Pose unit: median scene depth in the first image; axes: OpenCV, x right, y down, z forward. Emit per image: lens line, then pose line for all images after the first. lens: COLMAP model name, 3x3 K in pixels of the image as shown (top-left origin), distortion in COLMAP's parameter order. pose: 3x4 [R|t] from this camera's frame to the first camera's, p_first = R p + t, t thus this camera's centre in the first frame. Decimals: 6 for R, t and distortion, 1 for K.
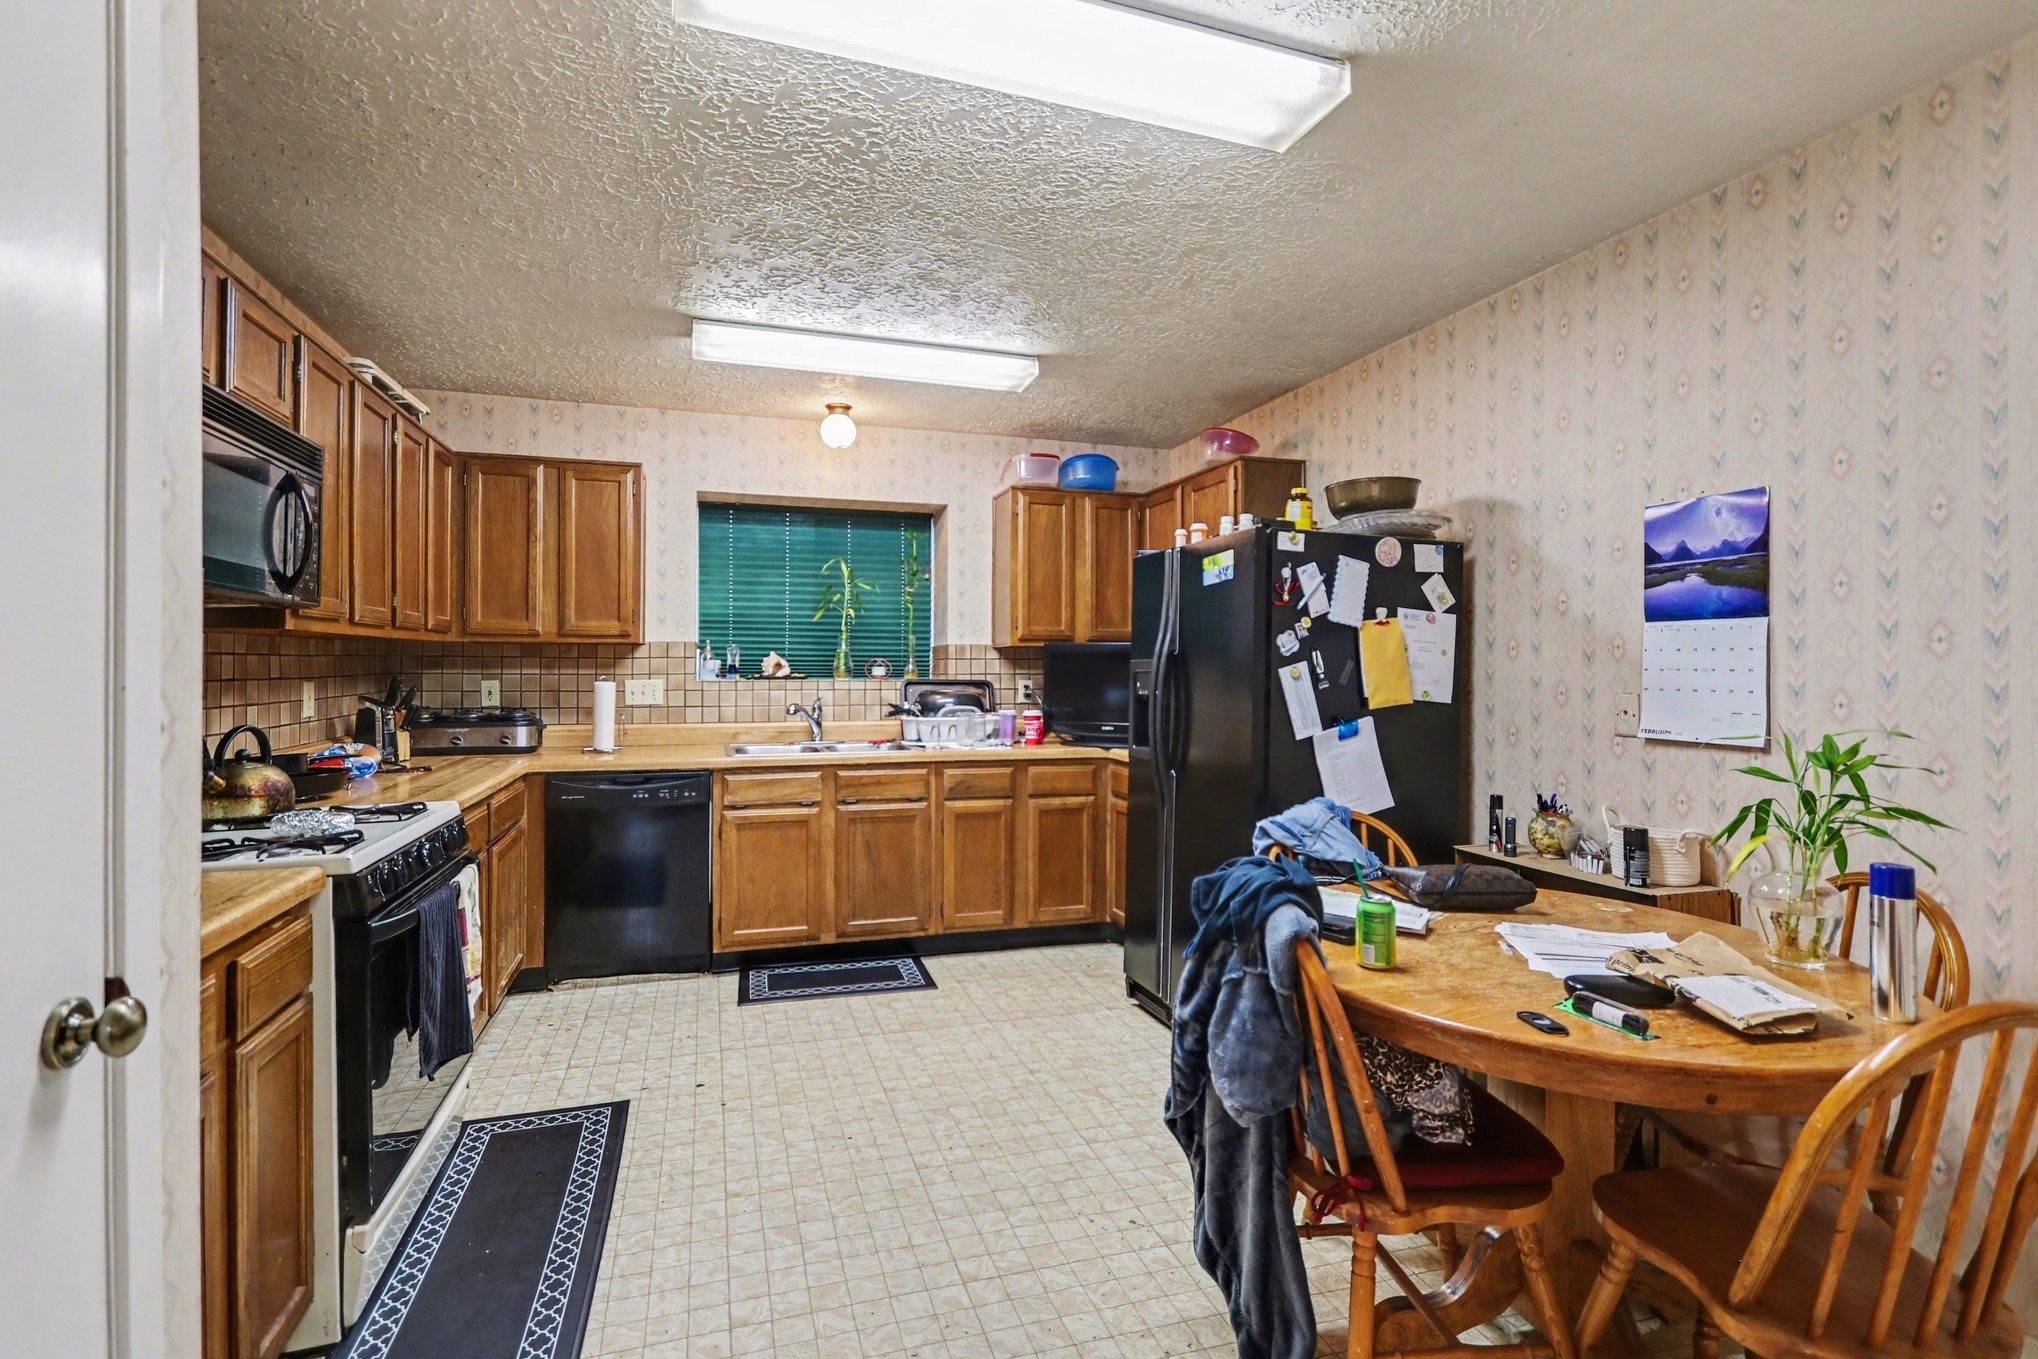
lens RADIAL K [[947.1, 0, 1014.6], [0, 947.1, 658.9], [0, 0, 1]] dist [0.014300, -0.000760]
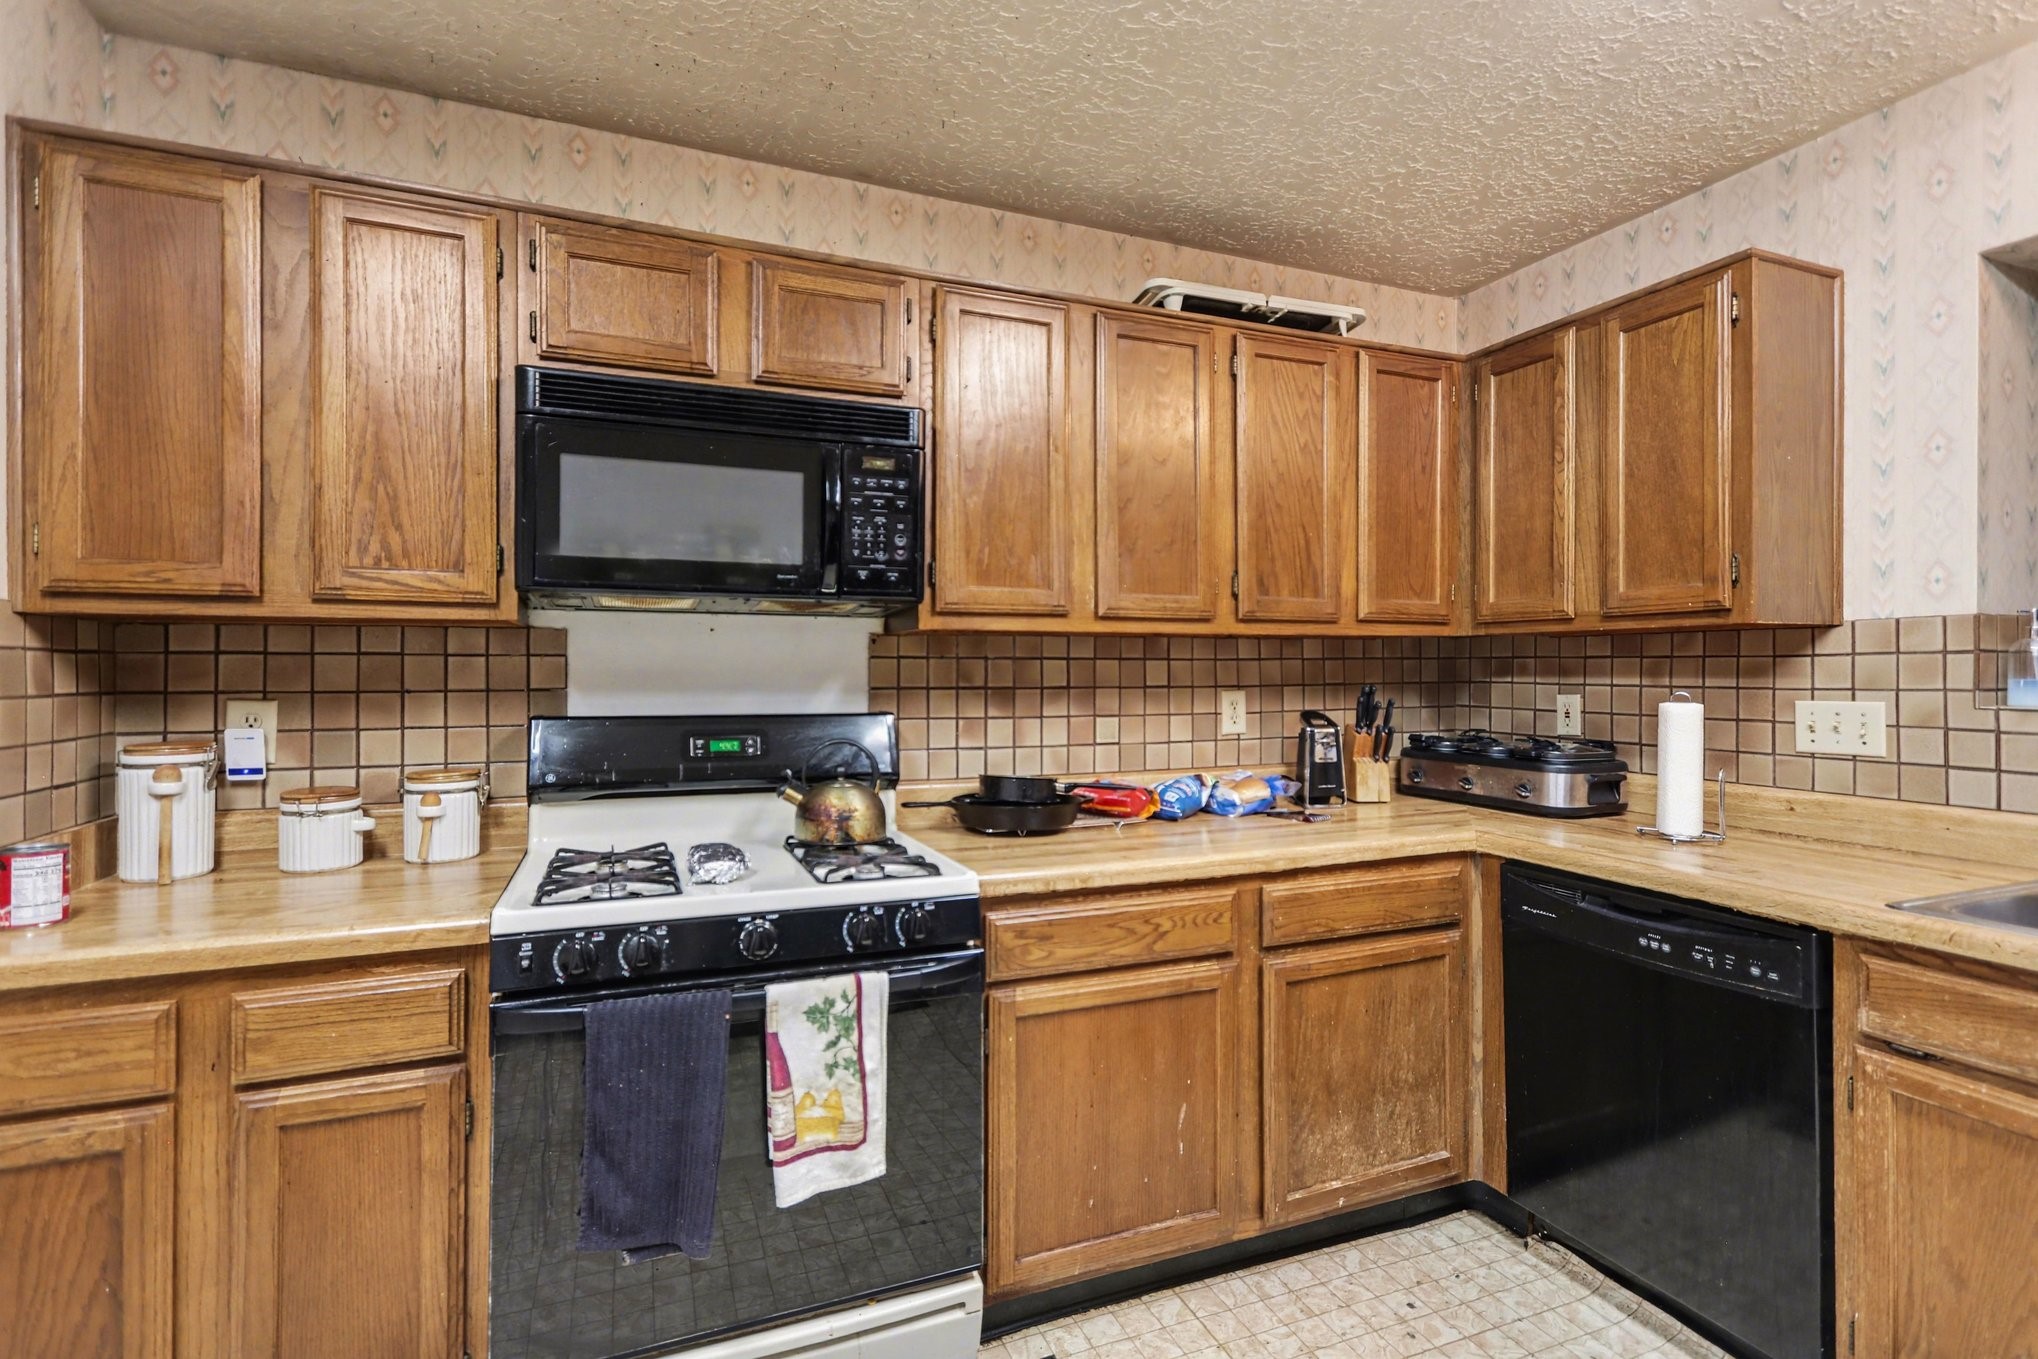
lens RADIAL K [[947.1, 0, 1014.6], [0, 947.1, 658.9], [0, 0, 1]] dist [0.014300, -0.000760]
pose [[0.080785, -0.014163, -0.996631, 0.056276], [0.009275, 0.999866, -0.013457, 0.003891], [0.996688, -0.008156, 0.080906, 0.608027]]
